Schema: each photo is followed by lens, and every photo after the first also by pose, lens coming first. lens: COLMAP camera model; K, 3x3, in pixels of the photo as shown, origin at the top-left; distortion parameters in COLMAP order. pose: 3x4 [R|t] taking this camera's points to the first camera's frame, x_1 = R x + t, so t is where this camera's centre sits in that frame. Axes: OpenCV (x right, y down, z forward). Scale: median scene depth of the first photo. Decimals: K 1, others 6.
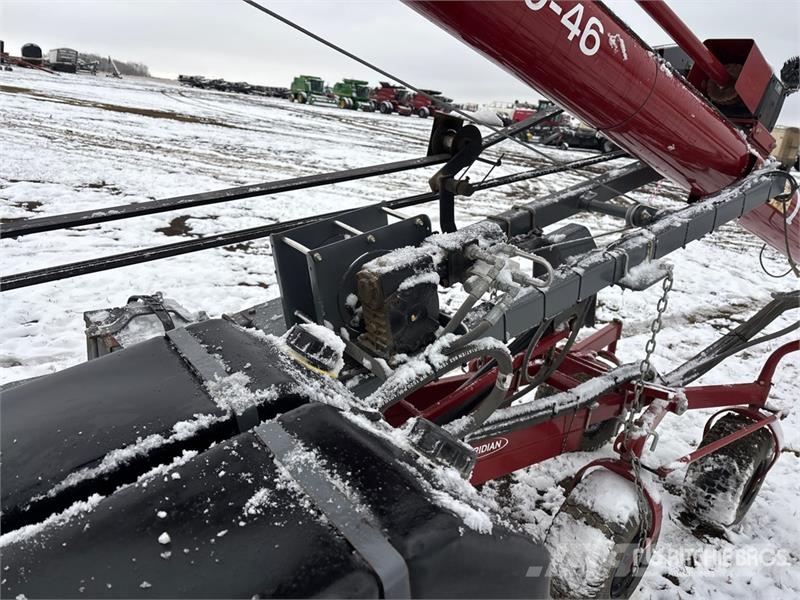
lens RADIAL K [[603.1, 0, 399.1], [0, 603.1, 288.0], [0, 0, 1]] dist [0.023966, -0.008987]
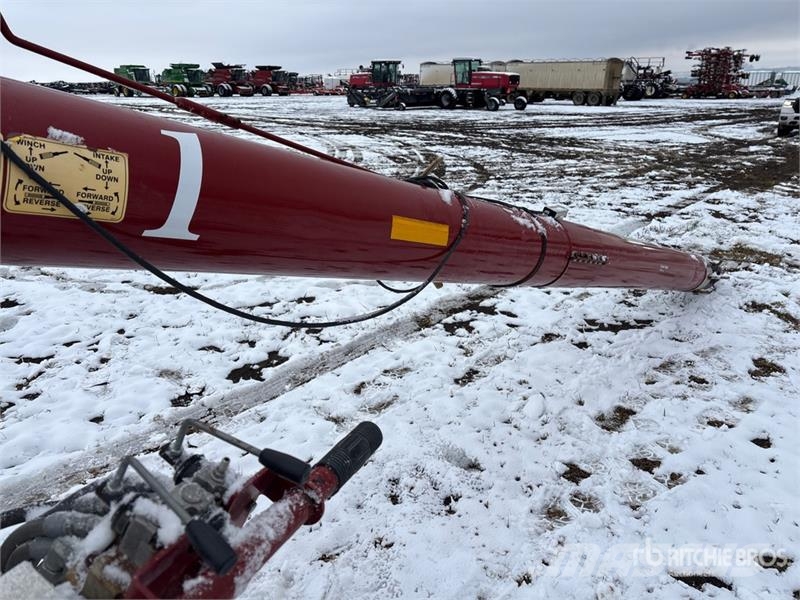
lens RADIAL K [[597.6, 0, 398.7], [0, 597.6, 302.5], [0, 0, 1]] dist [0.036902, -0.039638]
pose [[0.967042, -0.190201, 0.169271, 0.061349], [0.178611, 0.980548, 0.081388, -0.006493], [-0.181458, -0.048472, 0.982203, 0.053979]]
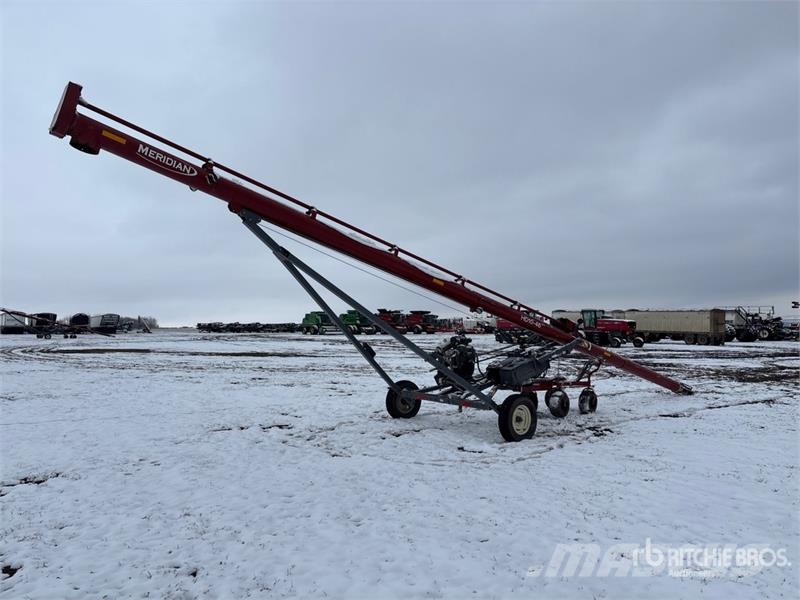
lens RADIAL K [[594.3, 0, 398.6], [0, 594.3, 296.7], [0, 0, 1]] dist [0.043559, -0.034782]
pose [[0.992906, -0.114433, 0.032291, -0.084346], [0.118657, 0.936171, -0.330915, 0.077378], [0.007637, 0.332399, 0.943108, -0.315526]]
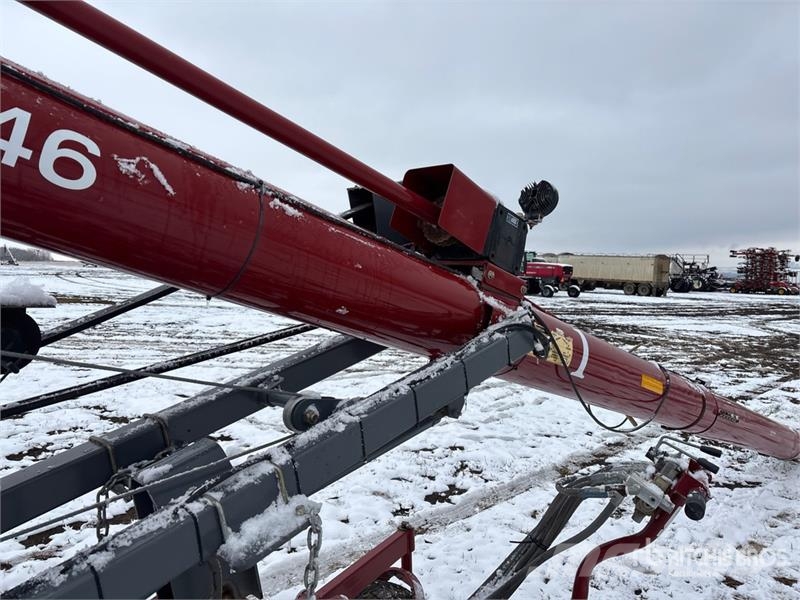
lens RADIAL K [[594.3, 0, 398.6], [0, 594.3, 296.7], [0, 0, 1]] dist [0.043559, -0.034782]
pose [[0.985937, -0.094573, 0.137783, 0.026469], [0.124027, 0.966668, -0.223987, -0.005370], [-0.112008, 0.237926, 0.964803, 0.020537]]
